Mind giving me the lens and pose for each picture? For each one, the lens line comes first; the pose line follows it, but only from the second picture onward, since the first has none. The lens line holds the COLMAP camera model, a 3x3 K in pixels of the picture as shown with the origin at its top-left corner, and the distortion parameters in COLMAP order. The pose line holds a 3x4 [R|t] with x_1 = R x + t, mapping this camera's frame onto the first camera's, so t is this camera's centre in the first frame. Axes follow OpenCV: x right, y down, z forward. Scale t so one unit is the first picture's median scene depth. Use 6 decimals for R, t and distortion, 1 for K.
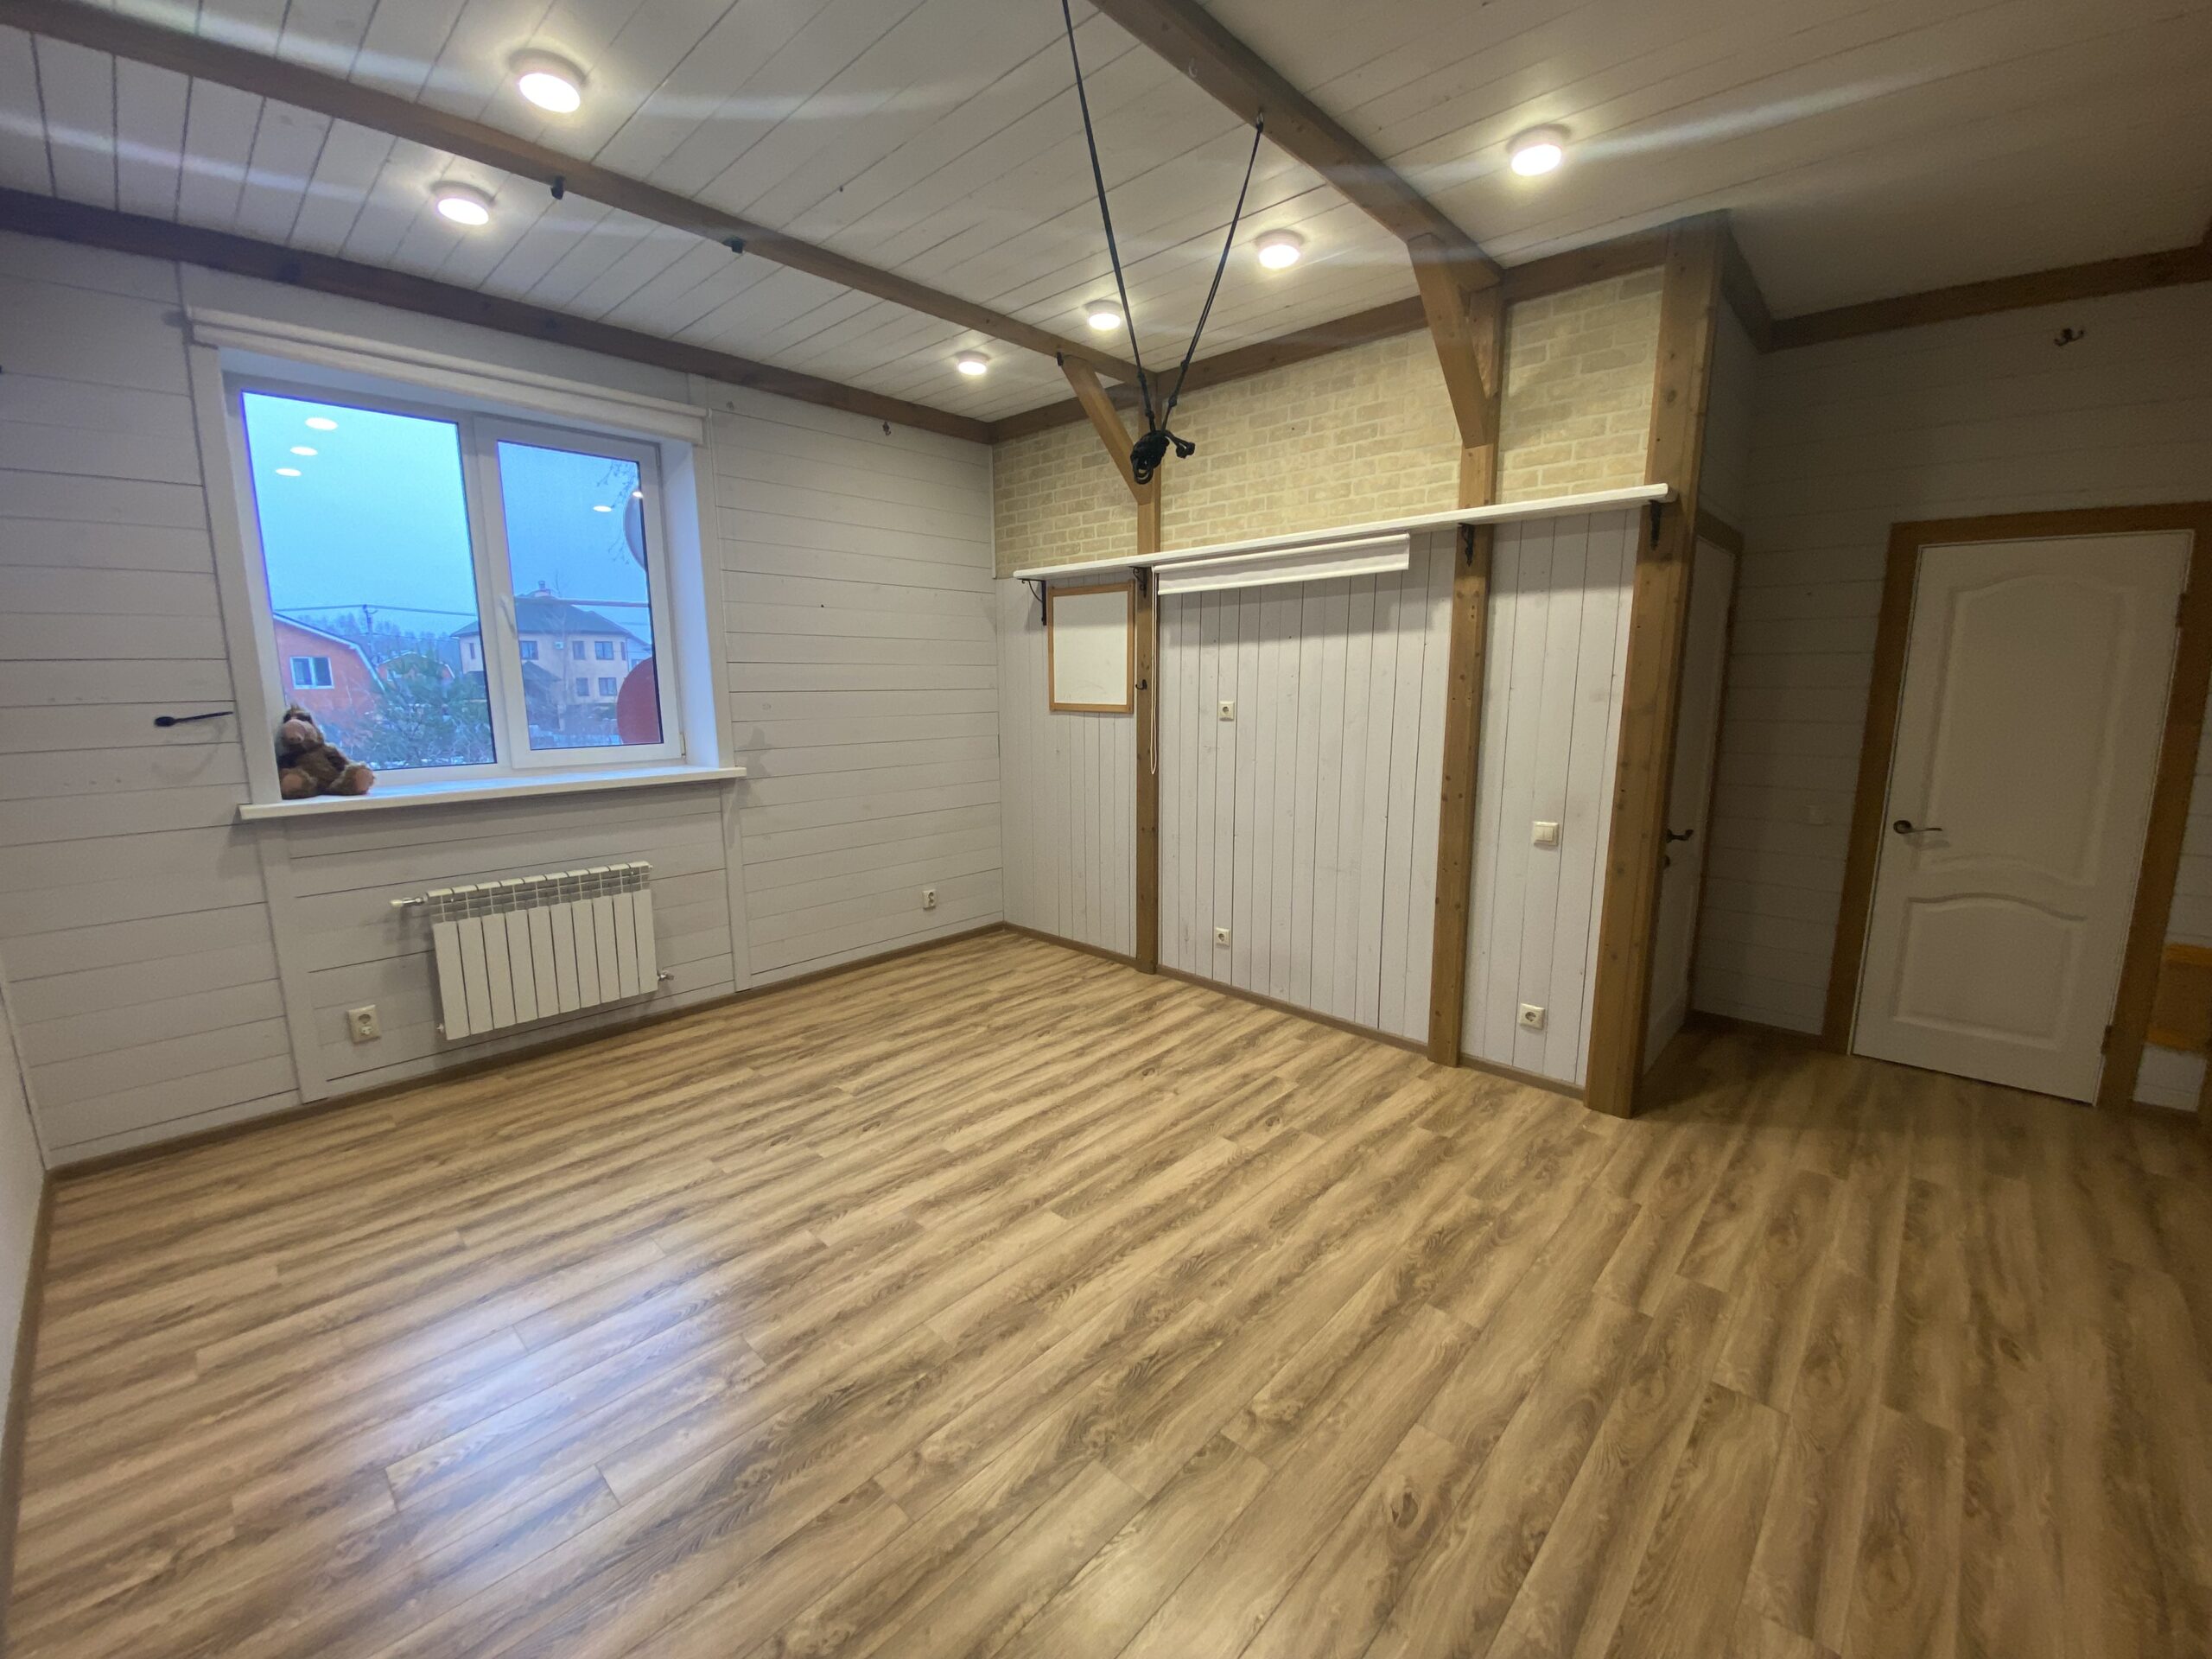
lens RADIAL K [[899.0, 0, 1095.5], [0, 899.0, 826.0], [0, 0, 1]] dist [0.031134, -0.026779]
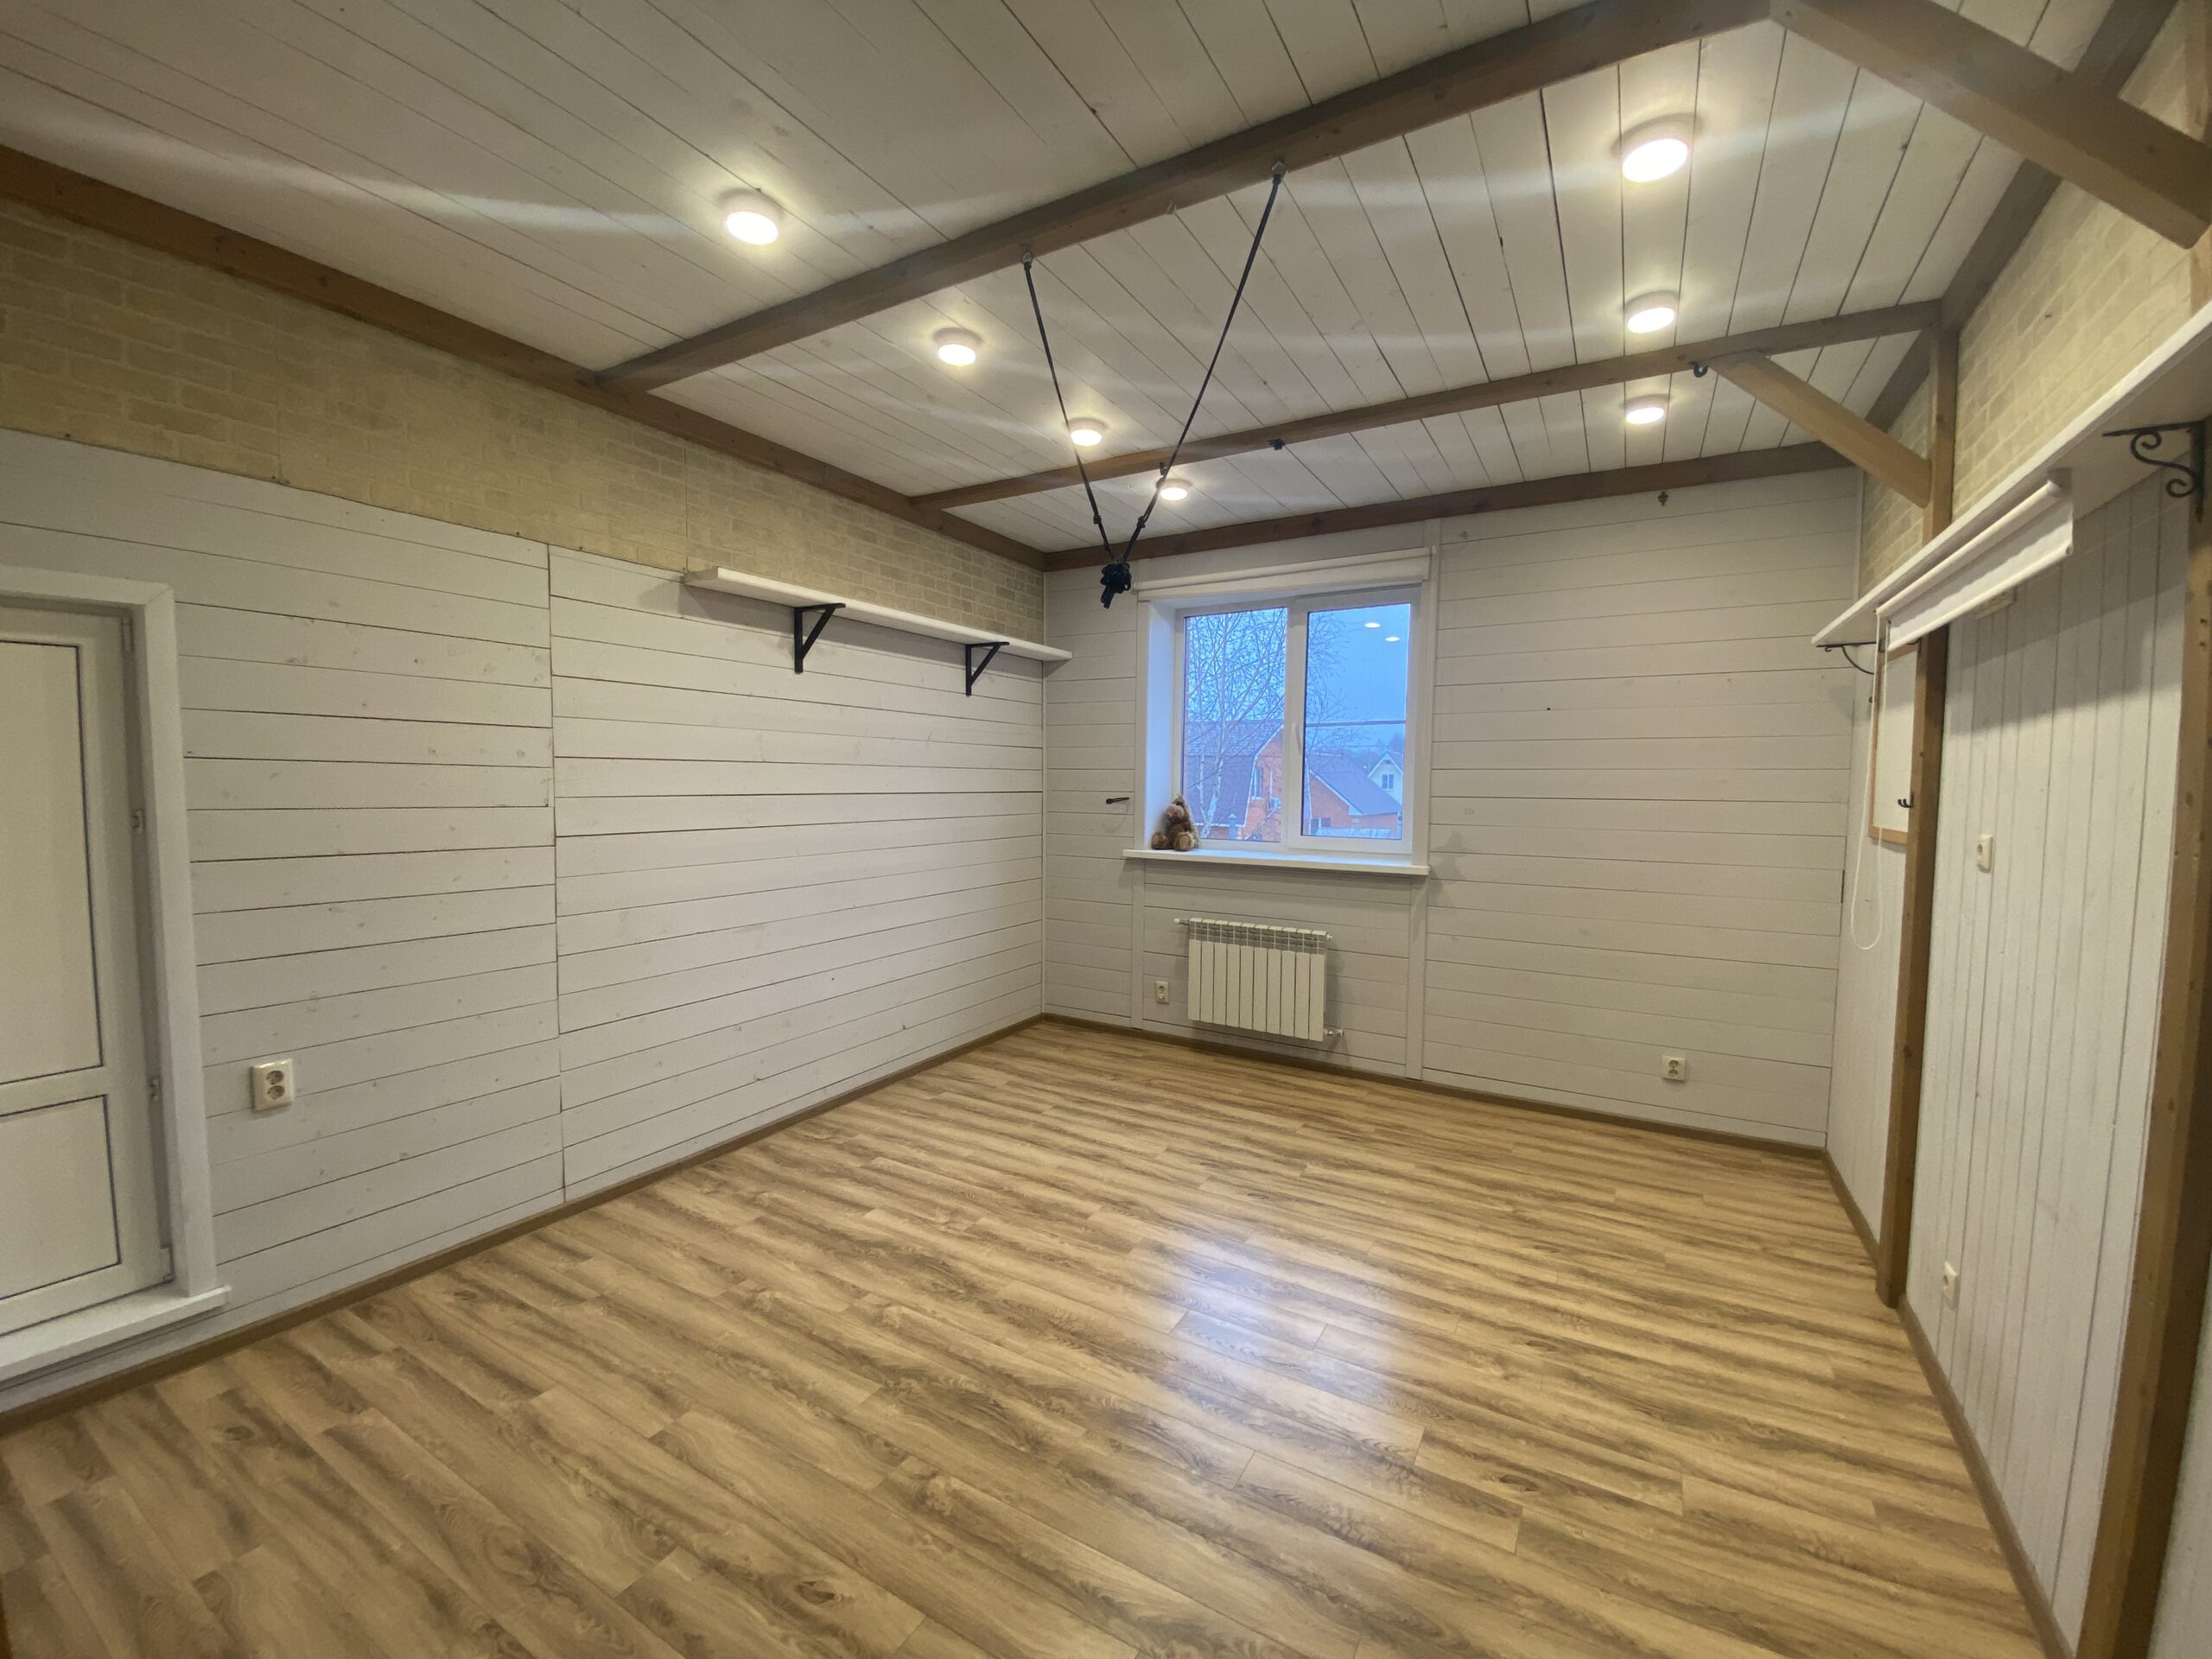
lens RADIAL K [[889.8, 0, 1089.7], [0, 889.8, 828.3], [0, 0, 1]] dist [0.026205, -0.024398]
pose [[0.221568, 0.062262, -0.973155, 0.652063], [-0.176069, 0.984112, 0.022876, -0.076945], [0.959118, 0.166274, 0.229010, 0.455948]]
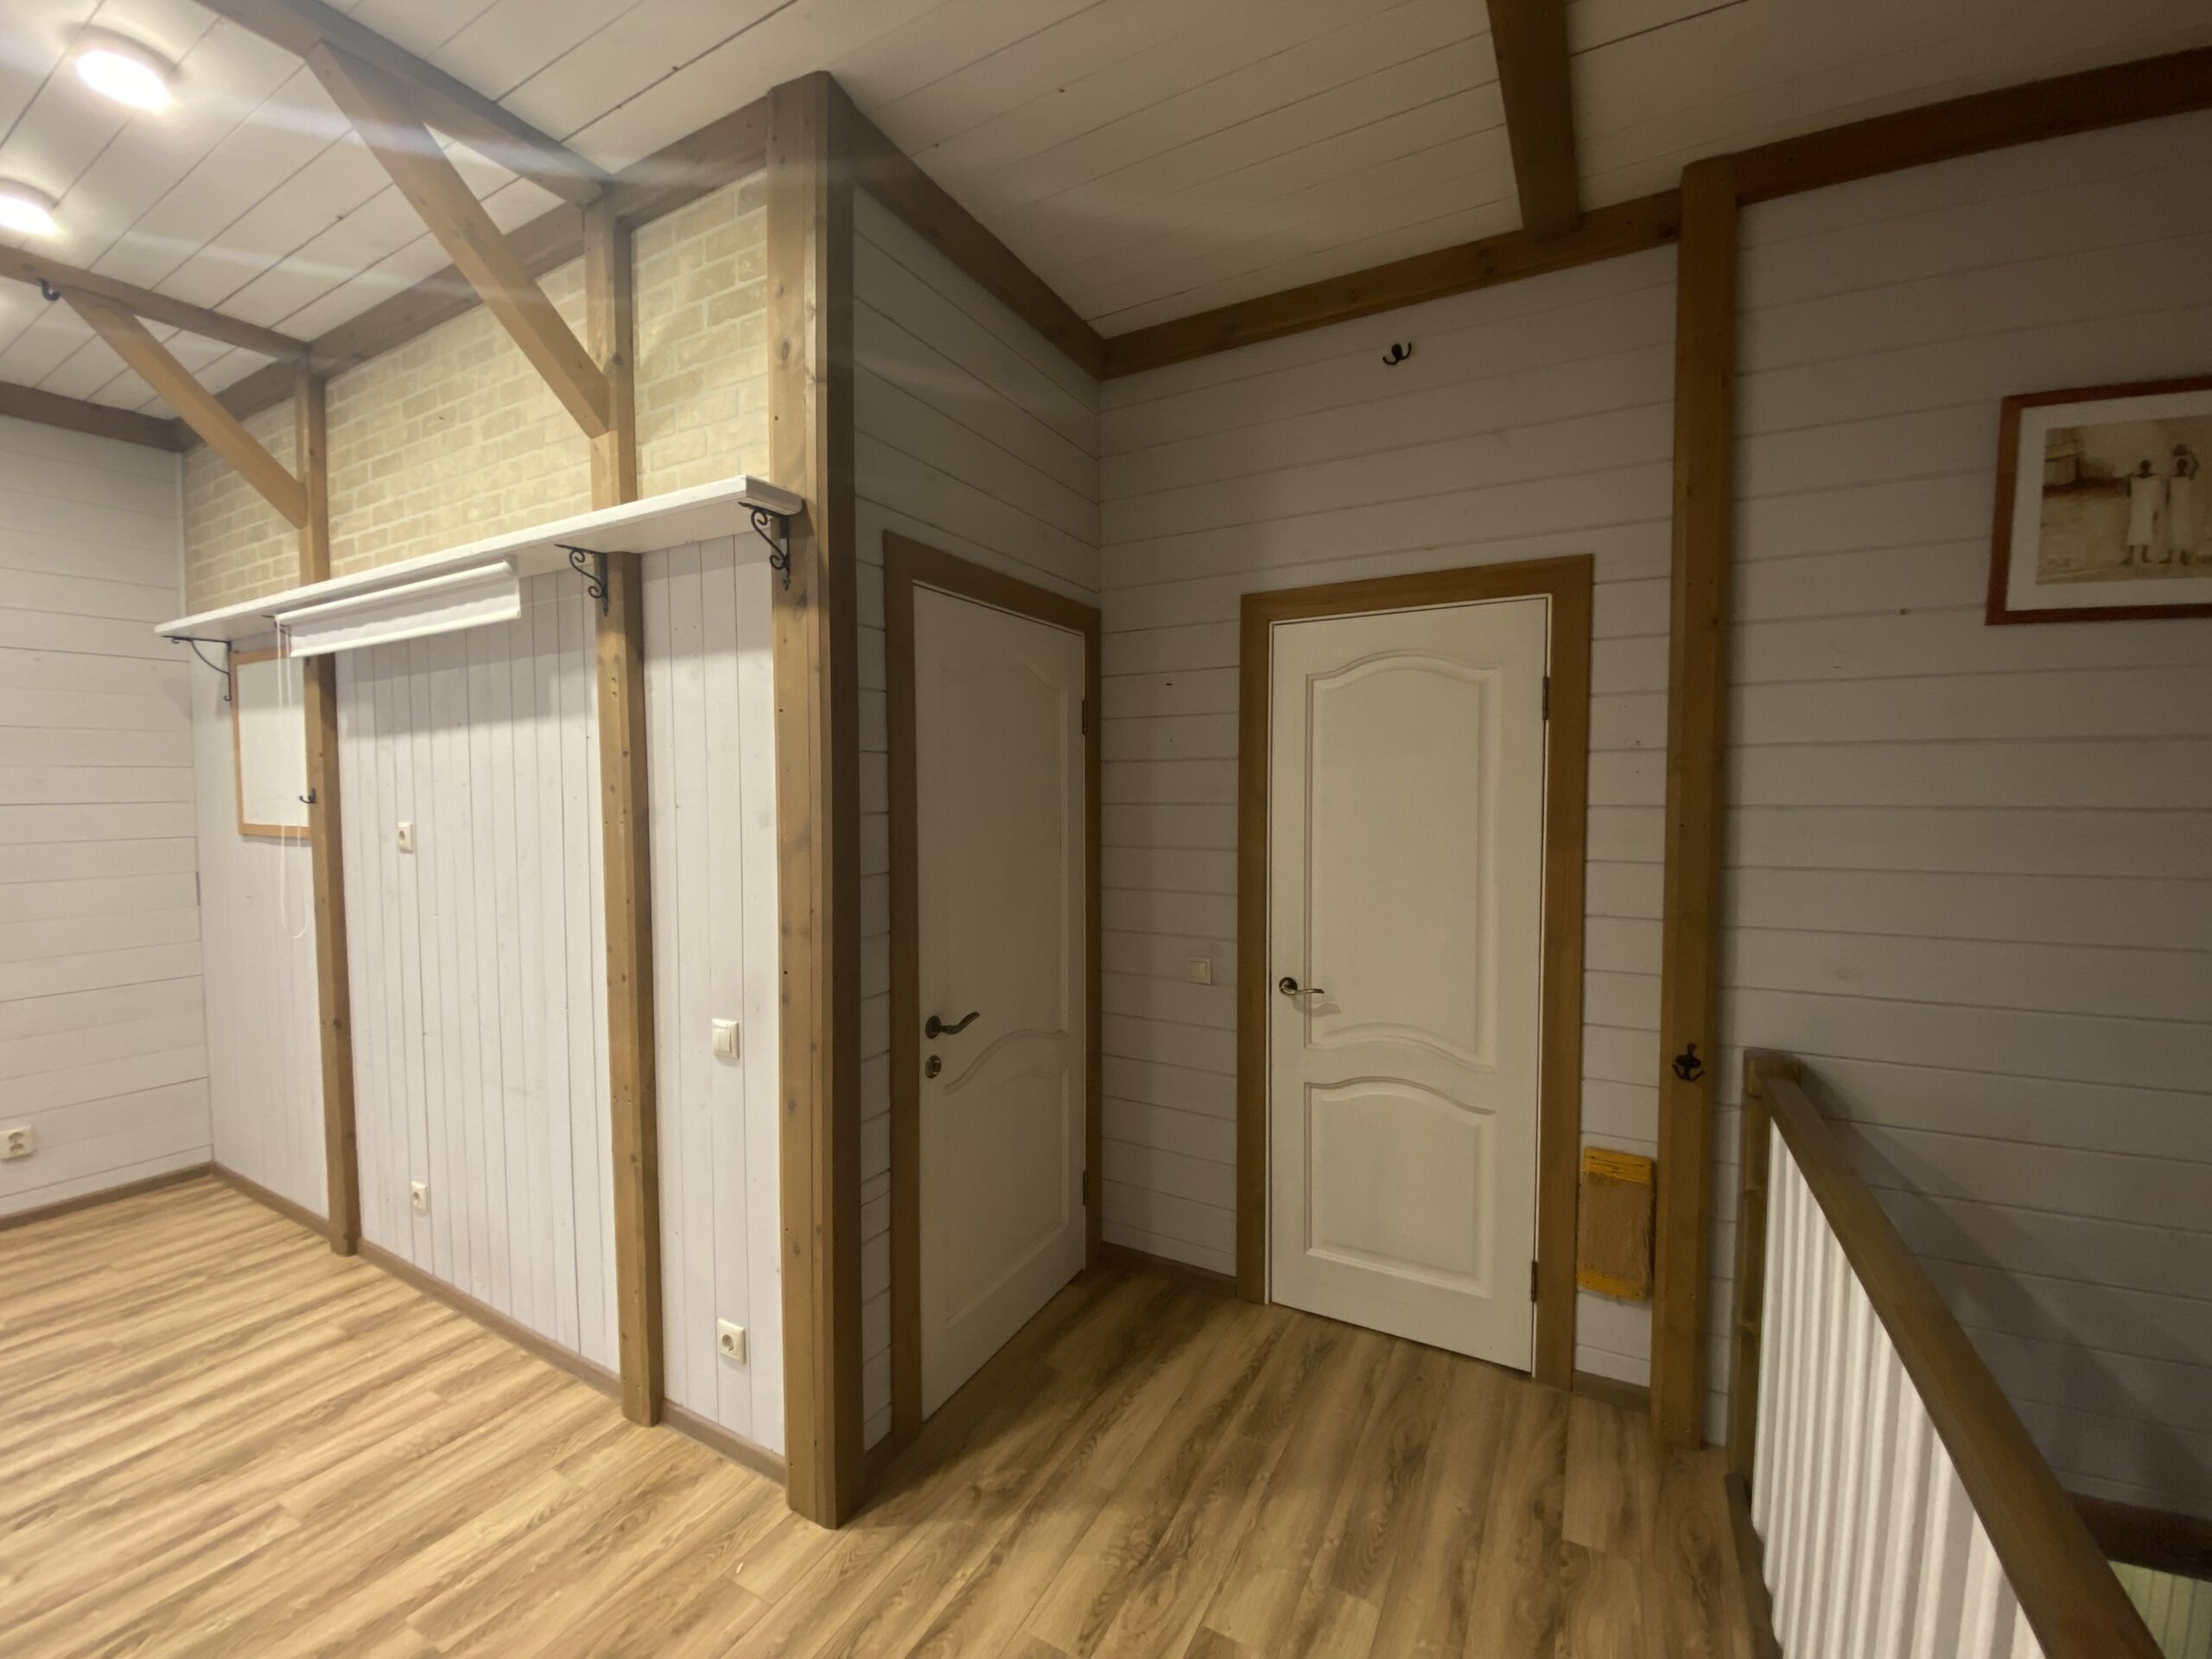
lens RADIAL K [[907.8, 0, 1093.3], [0, 907.8, 828.2], [0, 0, 1]] dist [0.022505, -0.019142]
pose [[0.968998, -0.007238, 0.246964, 0.559158], [0.037618, 0.992239, -0.118518, -0.048703], [-0.244189, 0.124134, 0.961750, 0.304845]]
